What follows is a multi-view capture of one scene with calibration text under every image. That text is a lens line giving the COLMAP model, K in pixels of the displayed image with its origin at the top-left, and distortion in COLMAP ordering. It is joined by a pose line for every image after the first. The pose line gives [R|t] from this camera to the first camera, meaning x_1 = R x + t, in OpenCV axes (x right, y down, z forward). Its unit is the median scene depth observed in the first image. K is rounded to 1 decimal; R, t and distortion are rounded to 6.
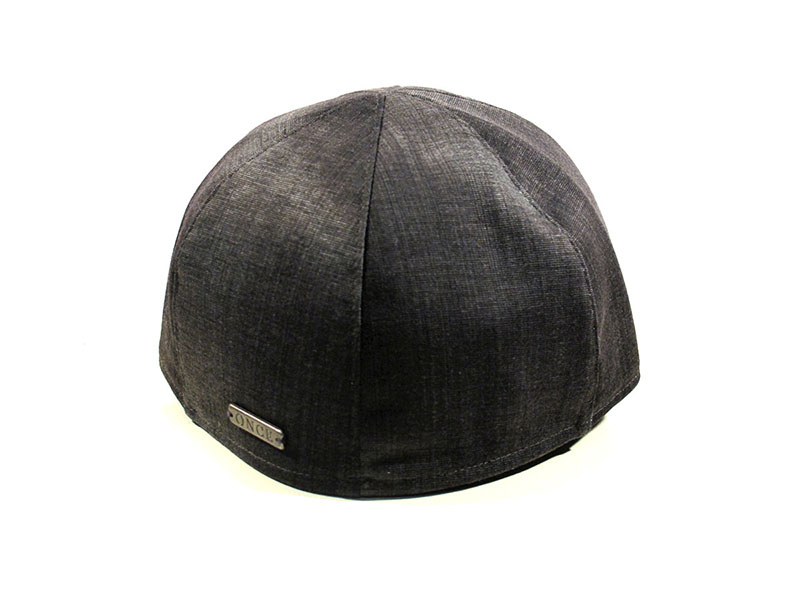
lens RADIAL K [[1270.2, 0, 397.9], [0, 1270.2, 299.7], [0, 0, 1]] dist [-0.064556, 0.000000]
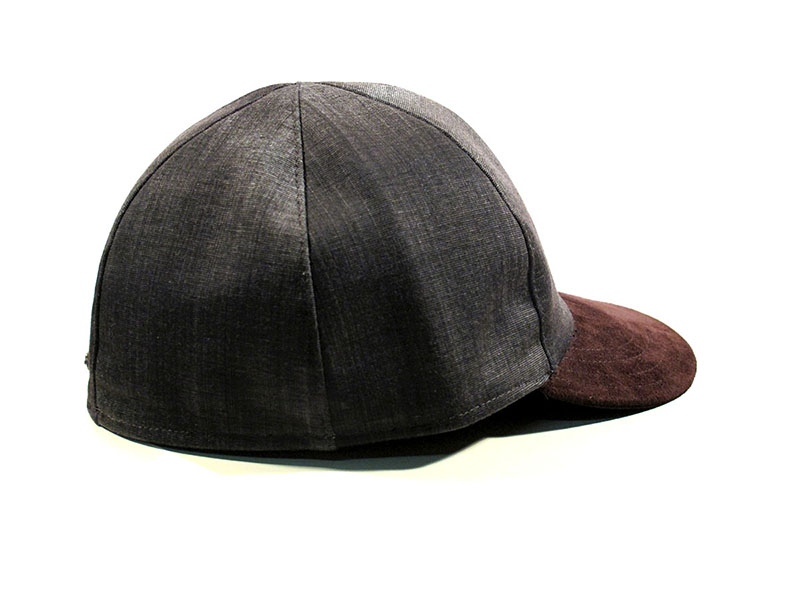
lens RADIAL K [[1270.2, 0, 399.2], [0, 1270.2, 300.8], [0, 0, 1]] dist [-0.064556, 0.000000]
pose [[0.622590, 0.196550, -0.757463, 0.934704], [-0.213370, 0.973906, 0.077336, -0.094145], [0.752898, 0.113472, 0.648282, 0.432980]]
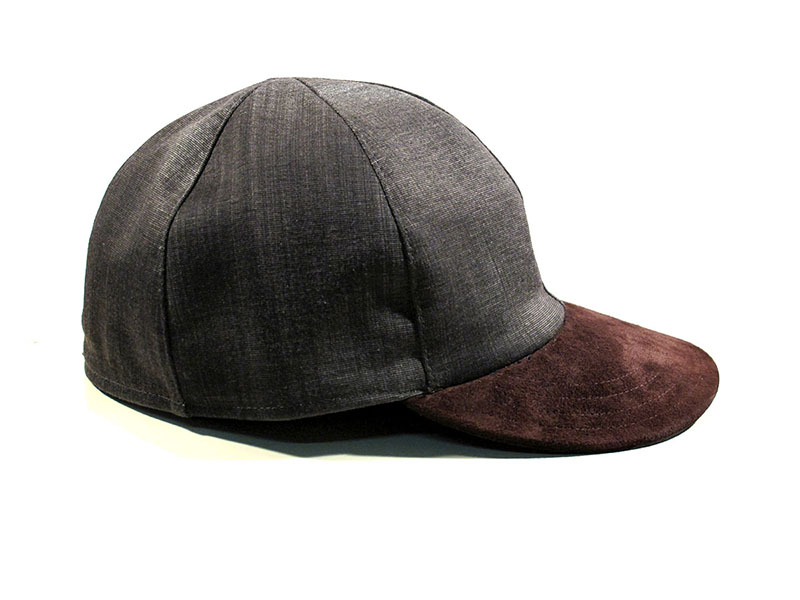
lens RADIAL K [[1270.2, 0, 401.4], [0, 1270.2, 298.0], [0, 0, 1]] dist [-0.064556, 0.000000]
pose [[0.073883, 0.238393, -0.968354, 1.194336], [-0.277347, 0.937614, 0.209664, -0.261627], [0.957925, 0.253080, 0.135391, 1.067245]]
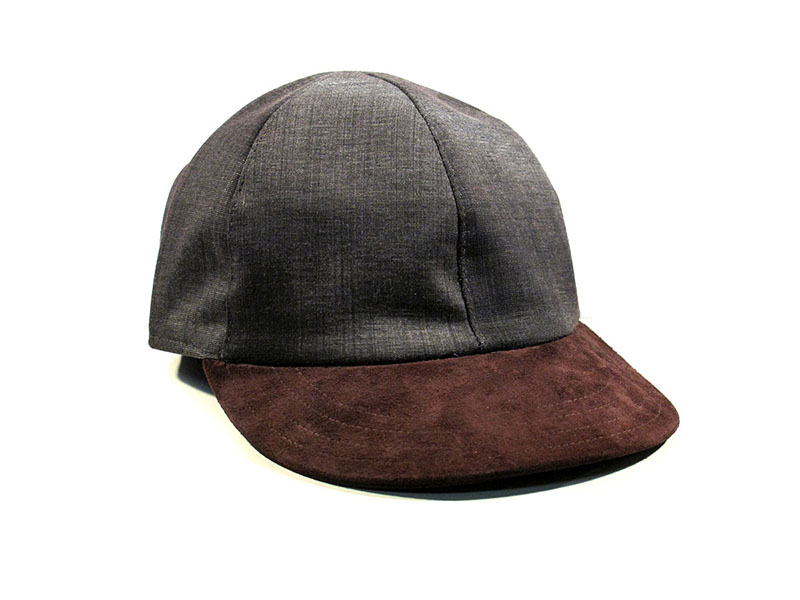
lens RADIAL K [[1270.2, 0, 399.6], [0, 1270.2, 298.3], [0, 0, 1]] dist [-0.064556, 0.000000]
pose [[-0.839474, 0.103777, -0.533398, 0.660821], [-0.173499, 0.879029, 0.444079, -0.548951], [0.514957, 0.465337, -0.719917, 2.115476]]
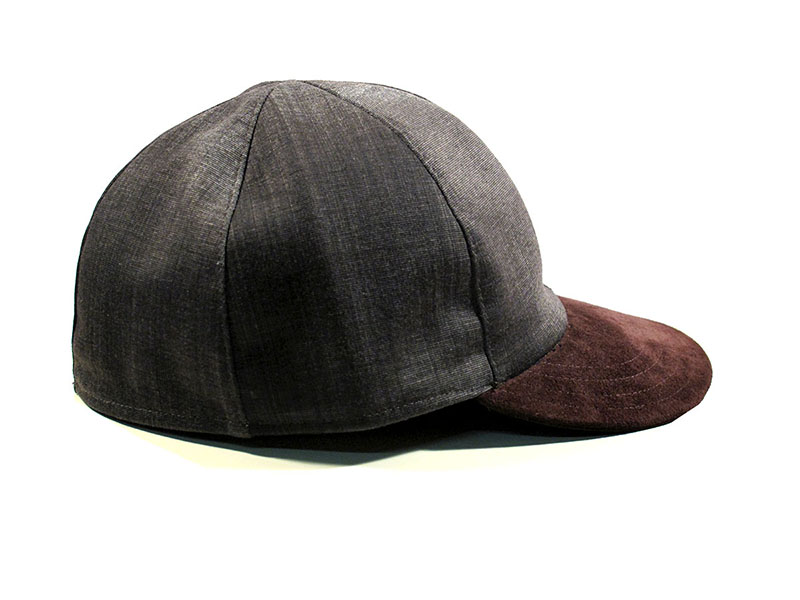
lens RADIAL K [[1270.2, 0, 402.6], [0, 1270.2, 299.1], [0, 0, 1]] dist [-0.064556, 0.000000]
pose [[0.364760, 0.227263, -0.902941, 1.115199], [-0.254718, 0.957118, 0.138001, -0.172428], [0.895583, 0.179658, 0.407006, 0.733807]]
